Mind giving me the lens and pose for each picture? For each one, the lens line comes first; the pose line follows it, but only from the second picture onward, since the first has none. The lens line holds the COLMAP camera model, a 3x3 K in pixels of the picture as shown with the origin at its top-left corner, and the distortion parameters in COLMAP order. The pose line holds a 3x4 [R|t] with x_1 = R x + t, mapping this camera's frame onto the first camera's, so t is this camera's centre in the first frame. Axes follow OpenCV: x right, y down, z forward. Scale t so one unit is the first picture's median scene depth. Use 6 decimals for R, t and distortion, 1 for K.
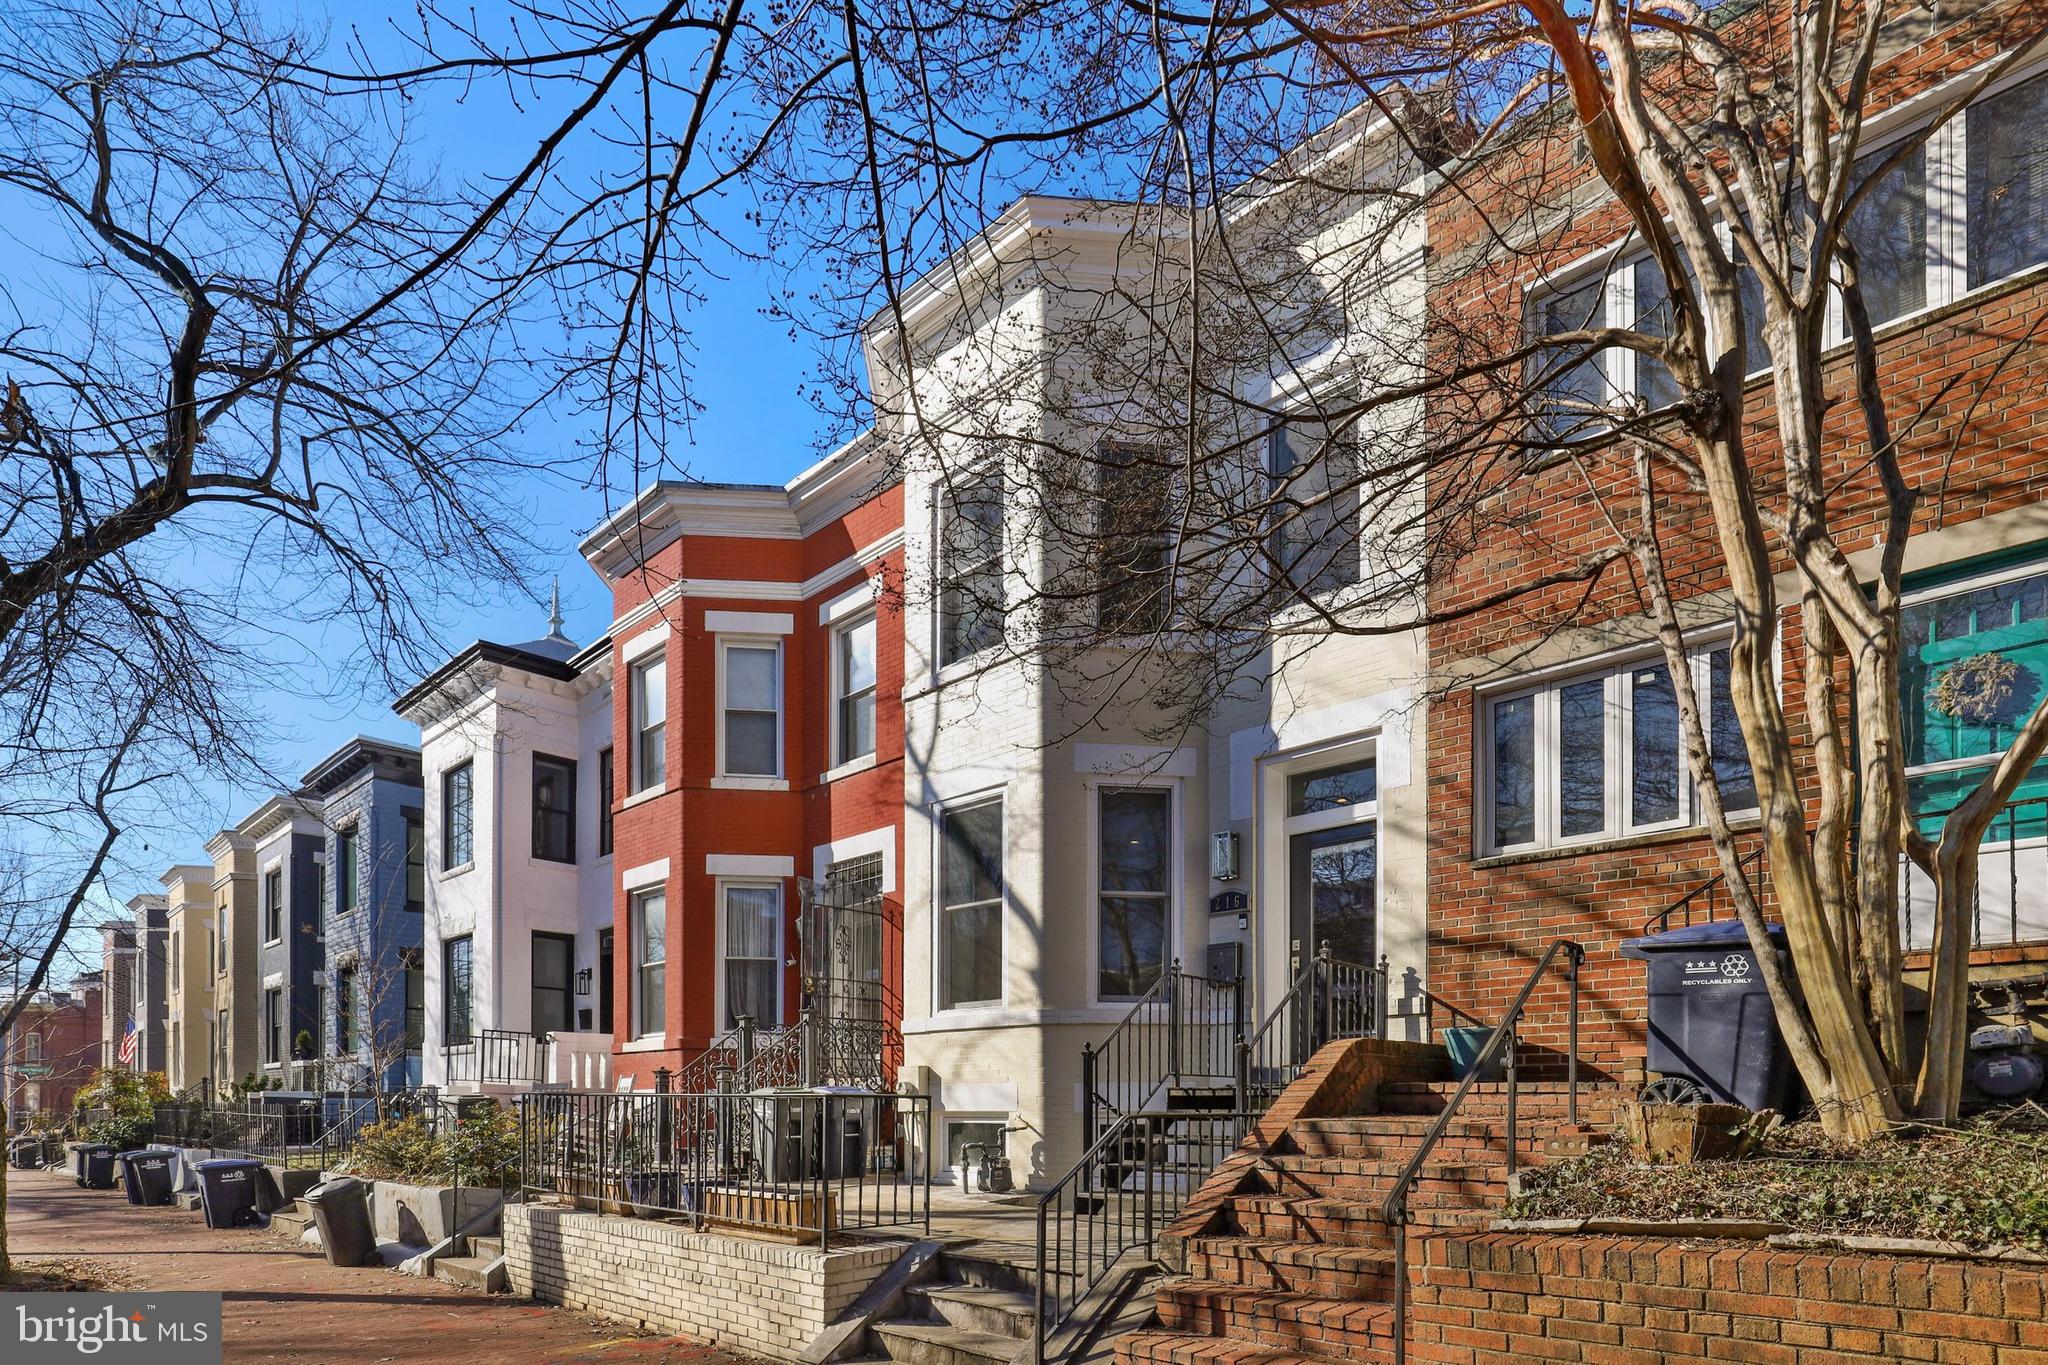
lens RADIAL K [[985.9, 0, 1026.3], [0, 985.9, 690.7], [0, 0, 1]] dist [-0.009851, 0.000564]
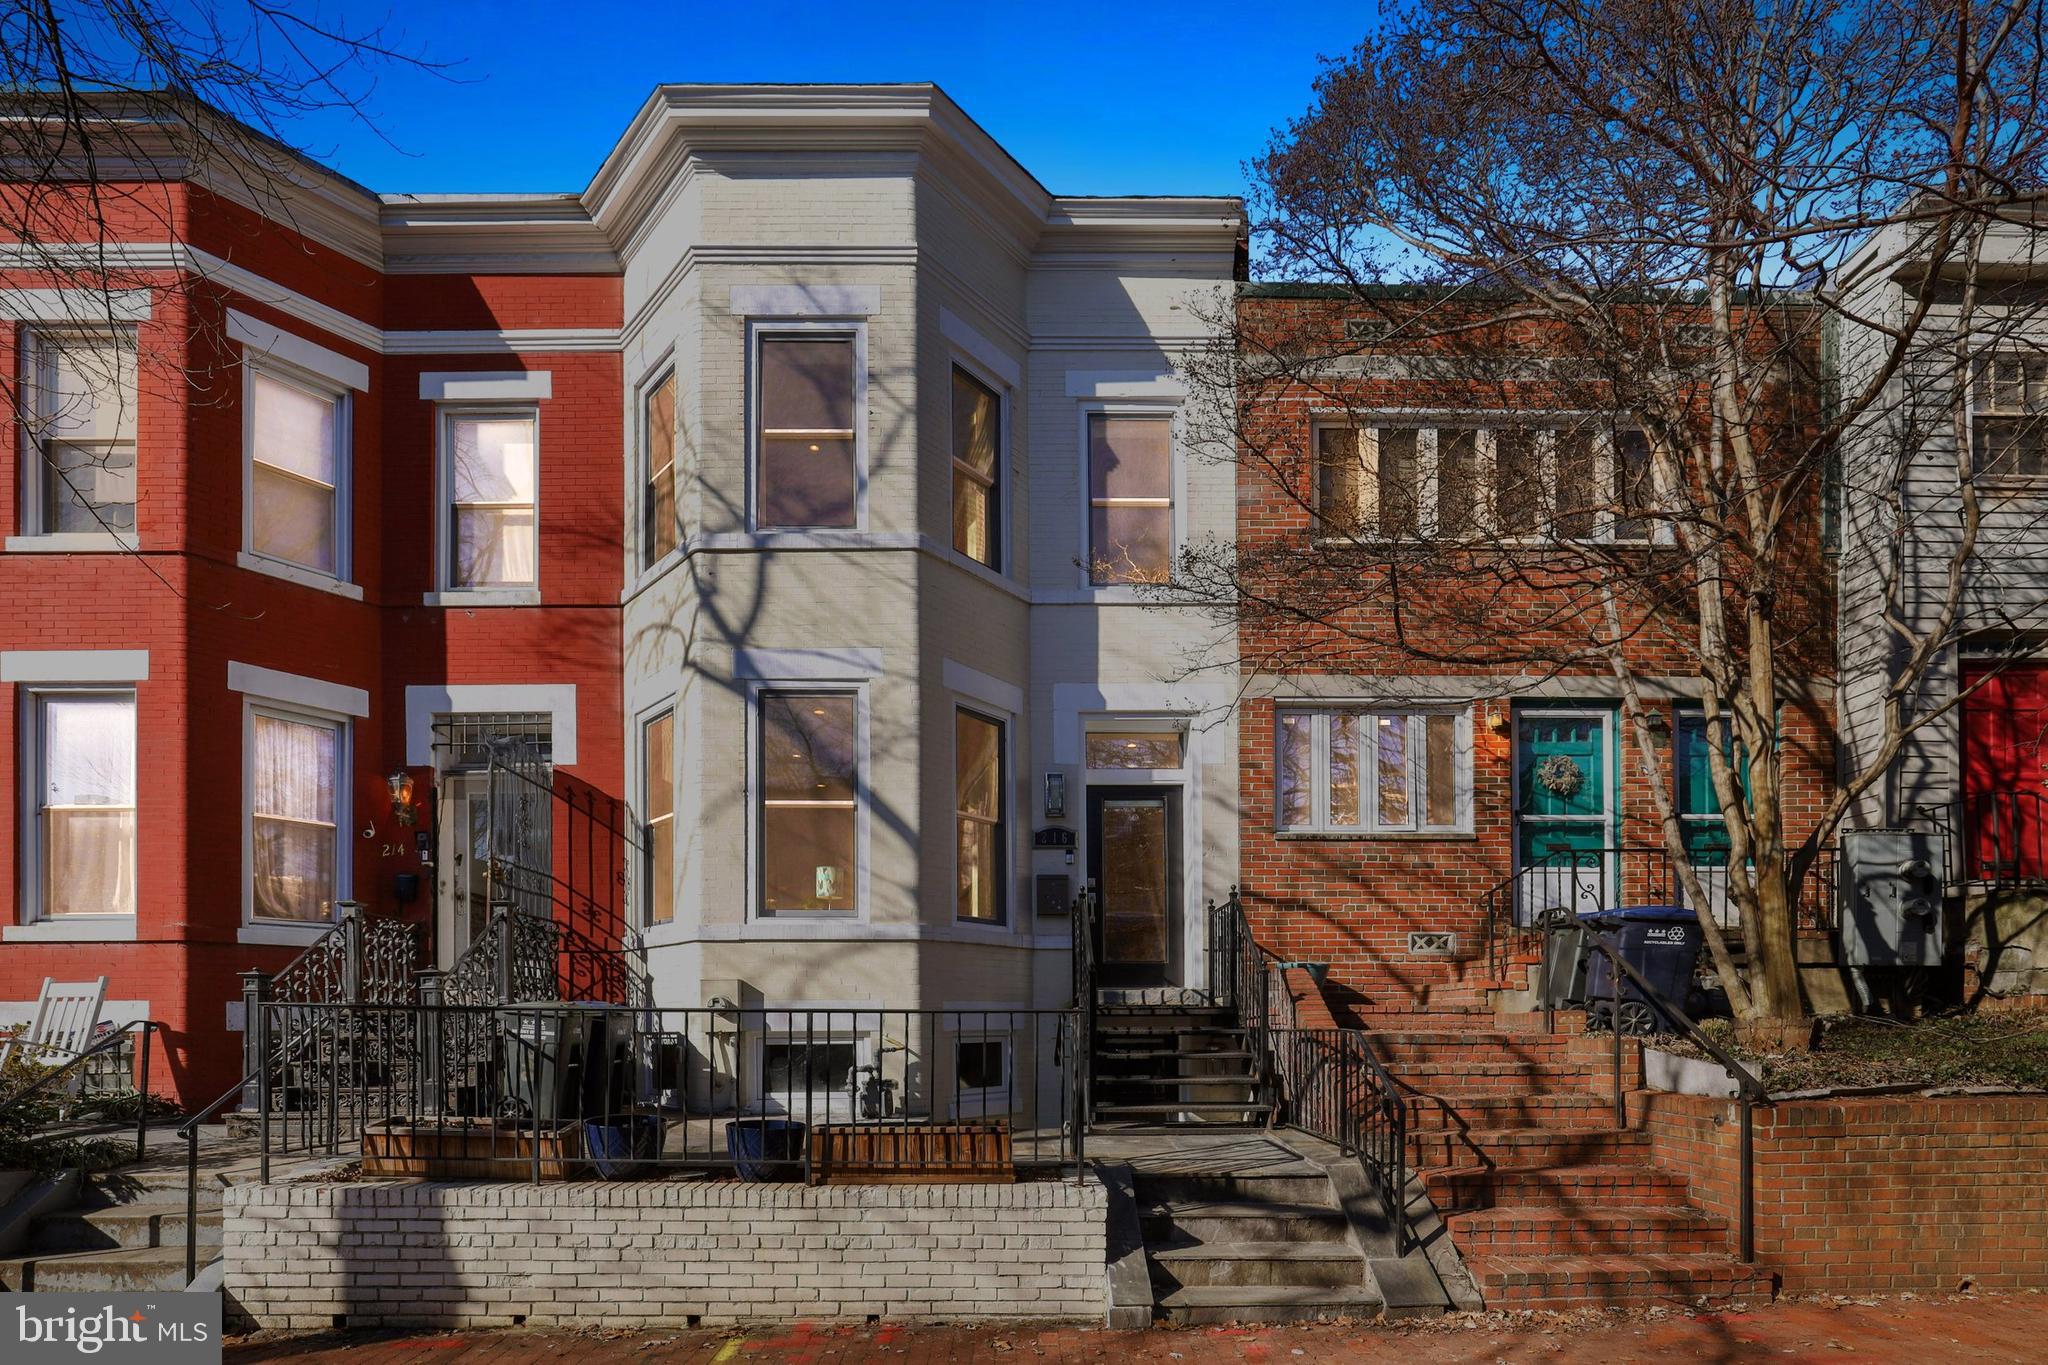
lens RADIAL K [[947.5, 0, 1018.3], [0, 947.5, 649.8], [0, 0, 1]] dist [-0.005671, -0.000209]
pose [[0.736056, 0.249419, 0.629295, -0.524891], [-0.259486, 0.962591, -0.078011, 0.107667], [-0.625211, -0.105872, 0.773241, 0.244465]]
